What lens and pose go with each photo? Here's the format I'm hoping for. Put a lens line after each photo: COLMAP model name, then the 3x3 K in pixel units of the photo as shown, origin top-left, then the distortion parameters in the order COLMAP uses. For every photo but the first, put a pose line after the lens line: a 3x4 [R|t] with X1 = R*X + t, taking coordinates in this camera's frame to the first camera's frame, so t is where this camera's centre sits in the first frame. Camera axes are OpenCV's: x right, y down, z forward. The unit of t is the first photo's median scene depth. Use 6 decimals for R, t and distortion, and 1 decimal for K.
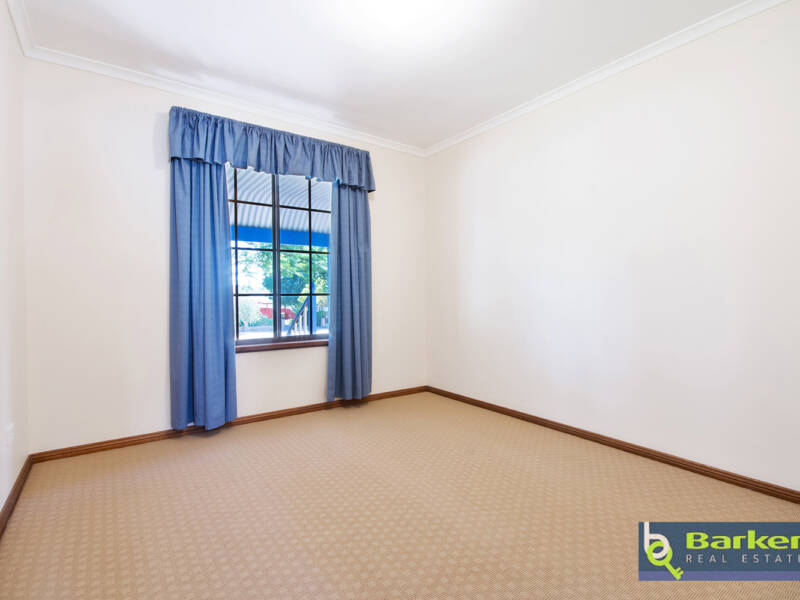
lens RADIAL K [[404.9, 0, 392.6], [0, 404.9, 296.6], [0, 0, 1]] dist [0.000285, -0.000338]
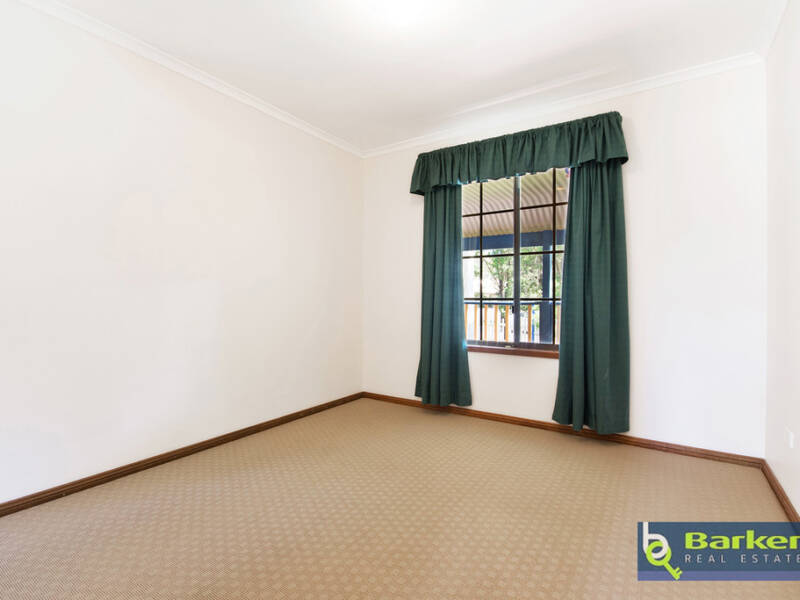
lens RADIAL K [[404.9, 0, 392.6], [0, 404.9, 296.6], [0, 0, 1]] dist [0.000285, -0.000338]
pose [[0.359119, 0.004172, -0.933283, 0.528936], [-0.012199, 0.999926, -0.000224, -0.007005], [0.933212, 0.011466, 0.359143, 0.362360]]
